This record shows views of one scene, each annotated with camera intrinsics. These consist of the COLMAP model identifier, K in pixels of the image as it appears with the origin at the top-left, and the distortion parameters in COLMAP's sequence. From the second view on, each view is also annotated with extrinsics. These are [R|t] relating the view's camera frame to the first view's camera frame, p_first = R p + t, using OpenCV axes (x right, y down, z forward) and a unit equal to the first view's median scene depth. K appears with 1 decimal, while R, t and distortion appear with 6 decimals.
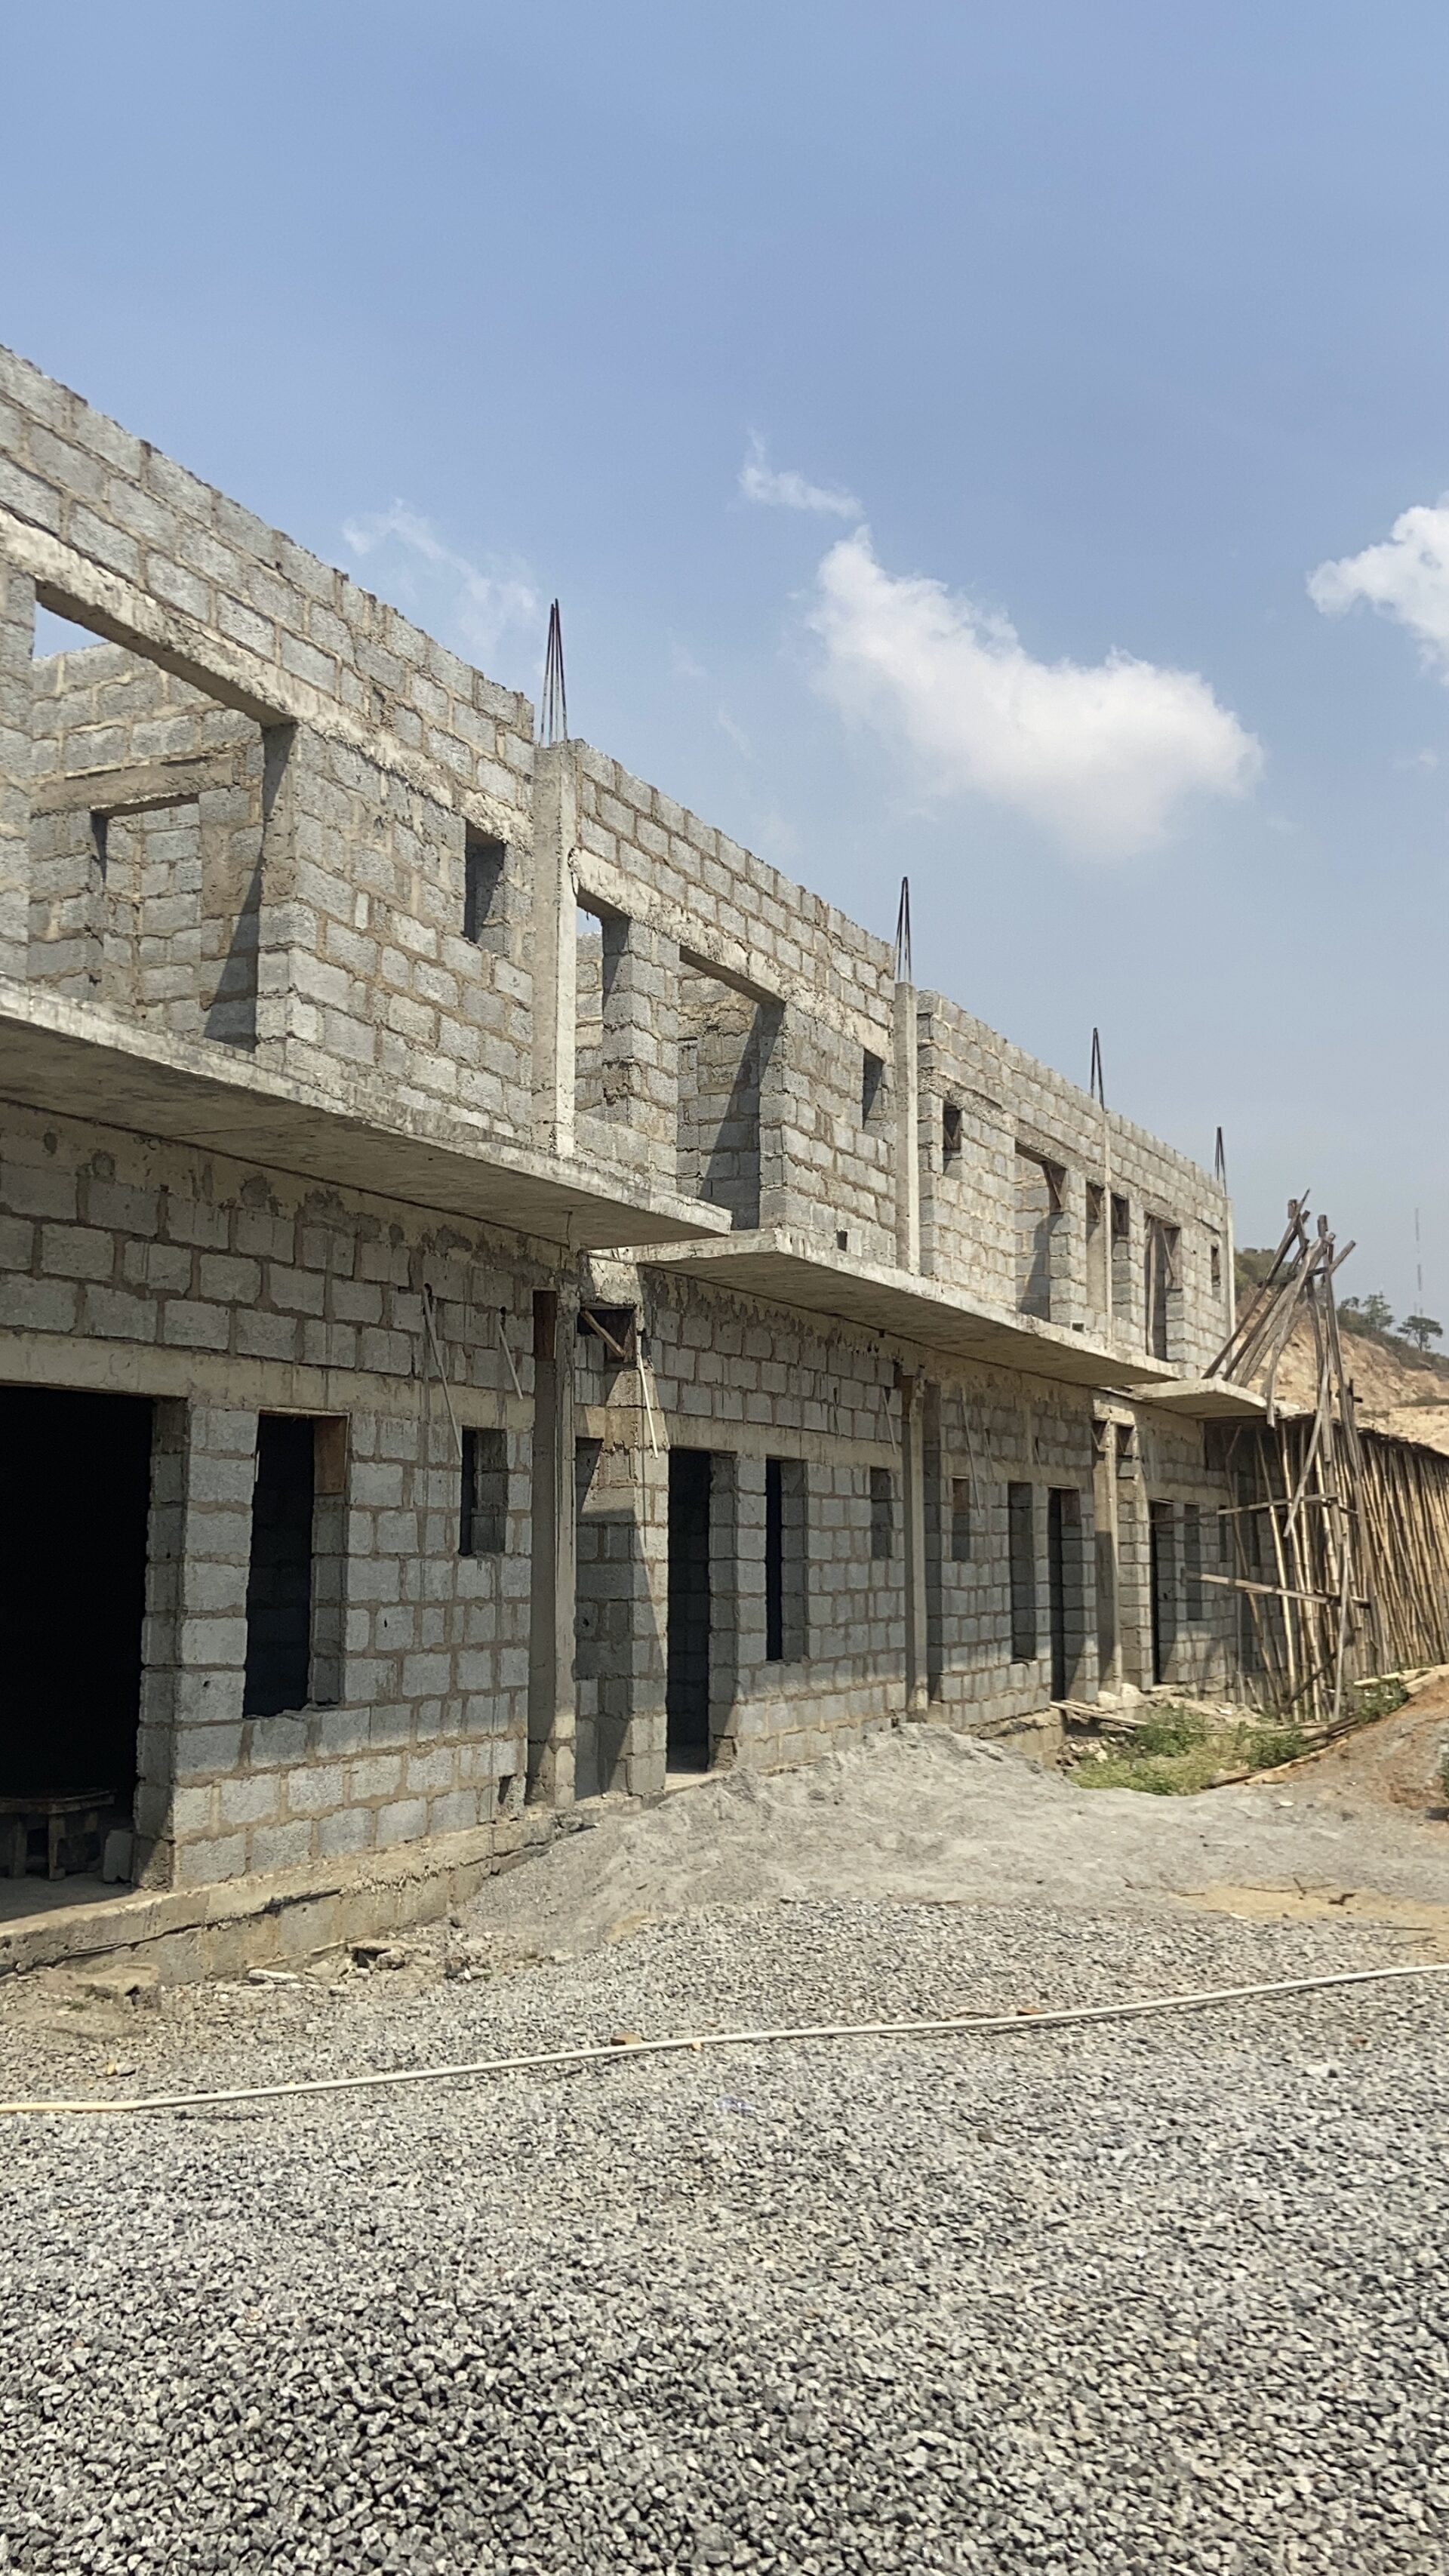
lens RADIAL K [[2136.3, 0, 804.7], [0, 2136.3, 1268.0], [0, 0, 1]] dist [0.122343, -0.155894]
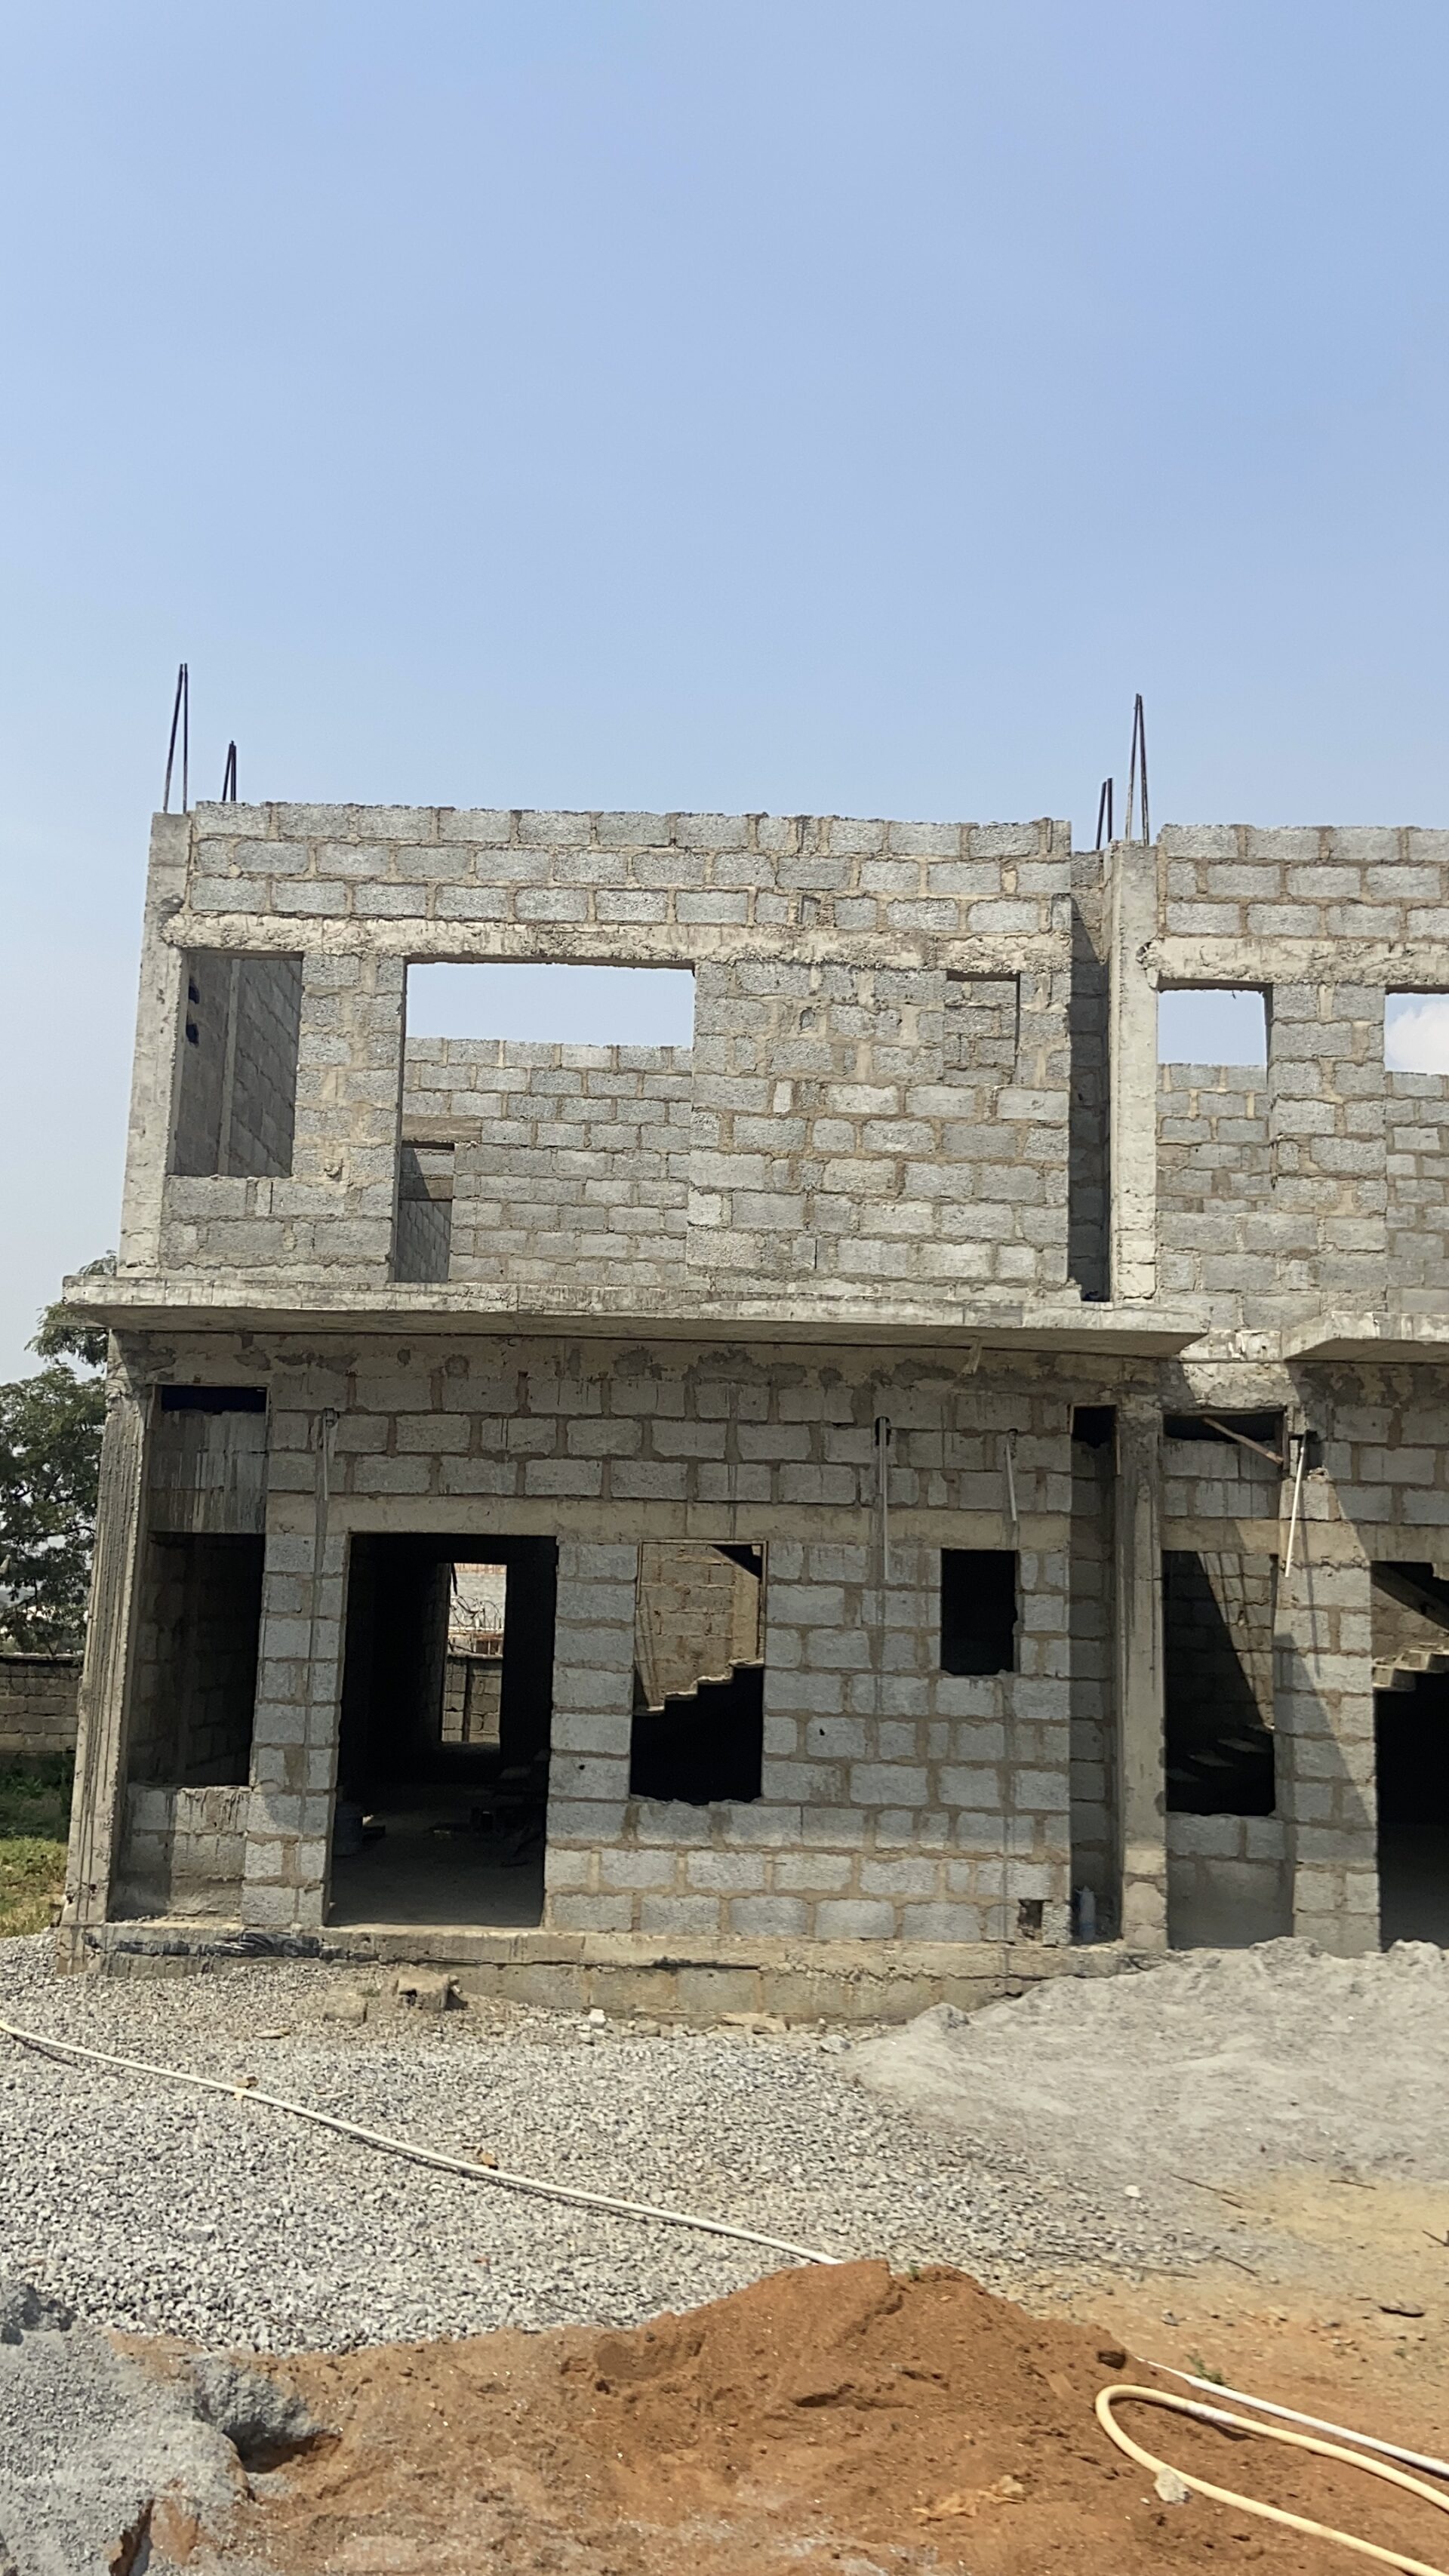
lens RADIAL K [[2136.3, 0, 735.3], [0, 2136.3, 1247.3], [0, 0, 1]] dist [0.122343, -0.155894]
pose [[0.422641, -0.125081, -0.897624, 0.798044], [0.094141, 0.991132, -0.093785, 0.017345], [0.901394, -0.044866, 0.430668, 0.488387]]
